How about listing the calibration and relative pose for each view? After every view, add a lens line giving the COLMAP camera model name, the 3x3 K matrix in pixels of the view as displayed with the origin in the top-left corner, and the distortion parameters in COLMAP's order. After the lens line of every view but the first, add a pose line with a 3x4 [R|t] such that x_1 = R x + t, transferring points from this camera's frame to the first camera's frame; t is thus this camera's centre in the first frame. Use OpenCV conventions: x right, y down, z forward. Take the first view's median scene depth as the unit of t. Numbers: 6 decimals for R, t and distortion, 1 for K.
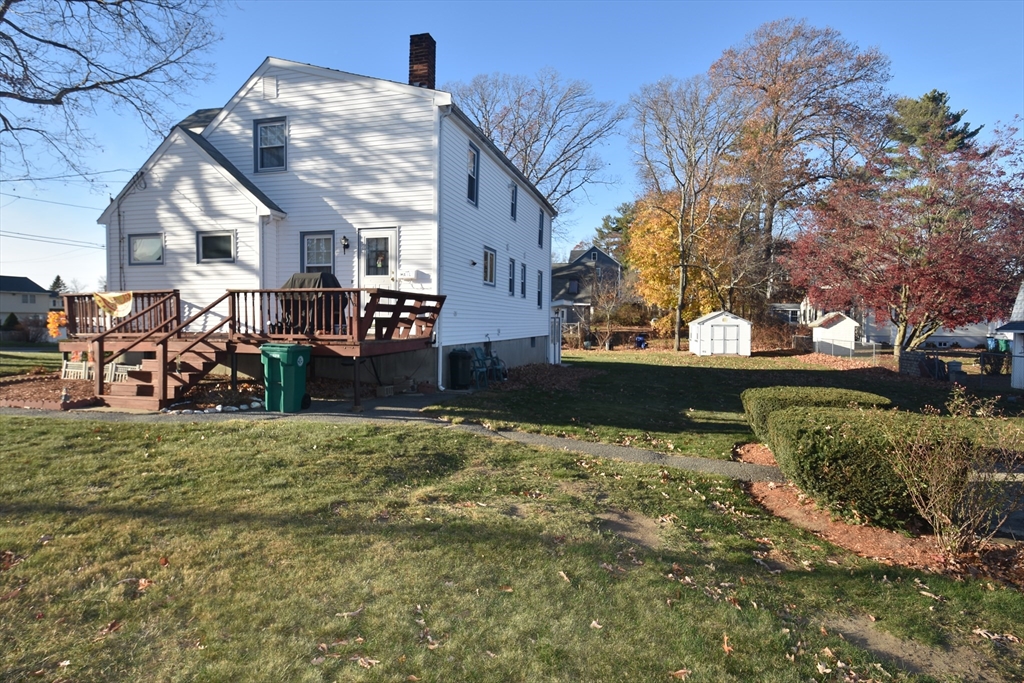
lens RADIAL K [[573.5, 0, 492.0], [0, 573.5, 344.1], [0, 0, 1]] dist [-0.001580, -0.002065]
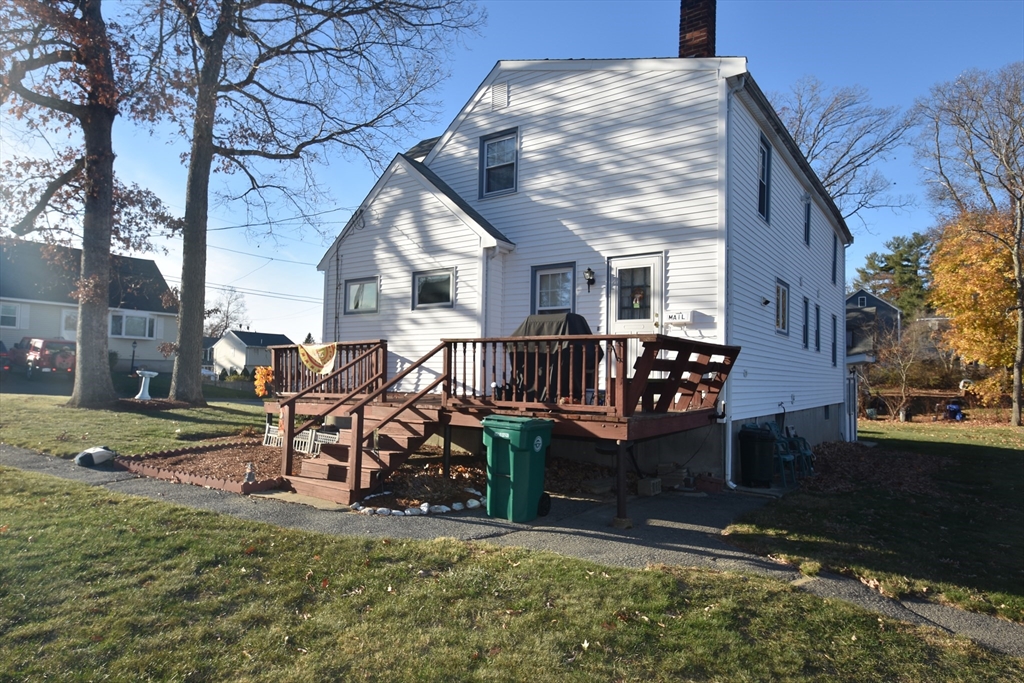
lens RADIAL K [[612.7, 0, 512.0], [0, 612.7, 341.5], [0, 0, 1]] dist [-0.001655, -0.000244]
pose [[0.947268, -0.006288, -0.320380, -0.096762], [-0.025490, 0.995160, -0.094900, -0.014609], [0.319426, 0.098062, 0.942524, 0.222263]]
